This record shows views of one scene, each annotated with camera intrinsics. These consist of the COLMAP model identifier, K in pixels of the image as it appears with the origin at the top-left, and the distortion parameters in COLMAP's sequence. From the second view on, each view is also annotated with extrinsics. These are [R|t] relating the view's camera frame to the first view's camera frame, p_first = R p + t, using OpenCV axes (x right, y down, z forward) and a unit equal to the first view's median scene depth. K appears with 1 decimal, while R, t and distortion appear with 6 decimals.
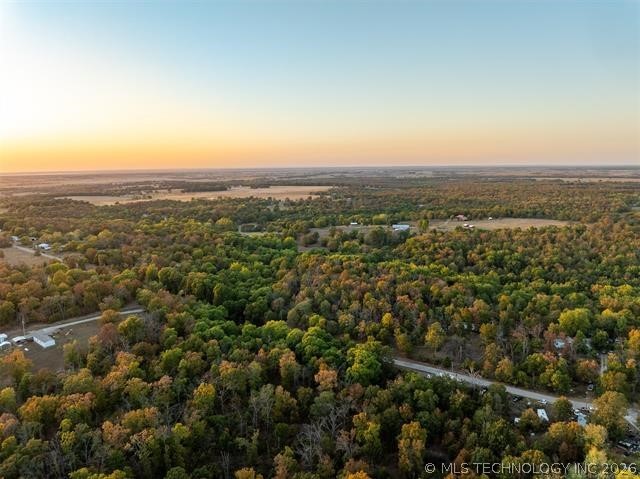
lens RADIAL K [[457.6, 0, 320.0], [0, 457.6, 239.5], [0, 0, 1]] dist [-0.050511, 0.027259]
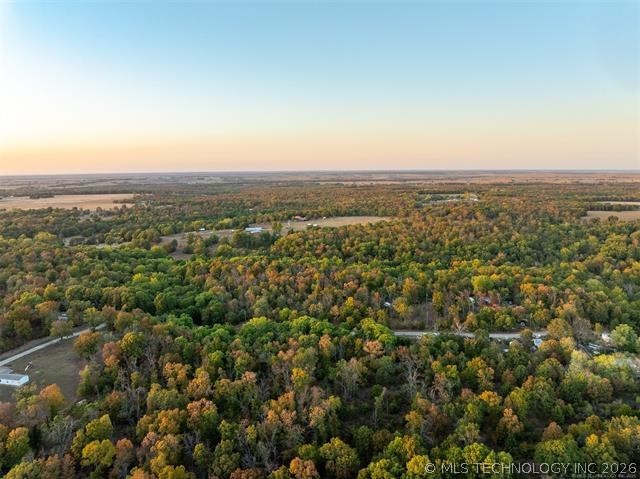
lens RADIAL K [[457.6, 0, 320.0], [0, 457.6, 239.5], [0, 0, 1]] dist [-0.050511, 0.027259]
pose [[0.890453, -0.066537, 0.450185, -0.087878], [0.072200, 0.997380, 0.004602, 0.000741], [-0.449312, 0.028405, 0.892923, -0.002094]]
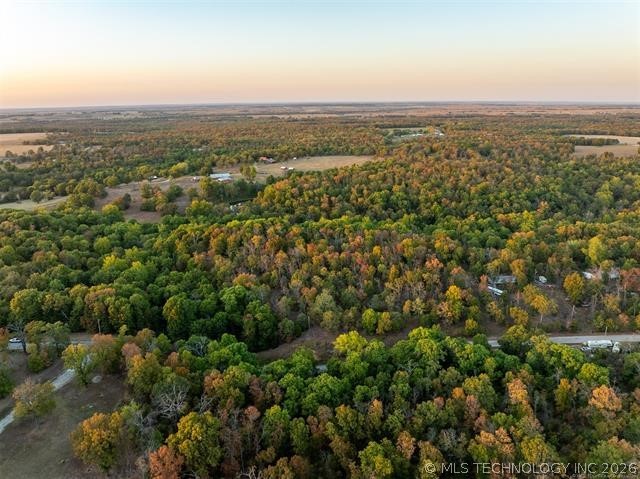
lens RADIAL K [[457.6, 0, 320.0], [0, 457.6, 239.5], [0, 0, 1]] dist [-0.050511, 0.027259]
pose [[0.804742, -0.171839, 0.568209, -0.100943], [0.097744, 0.982478, 0.158690, -0.015353], [-0.585522, -0.072165, 0.807438, 0.096821]]
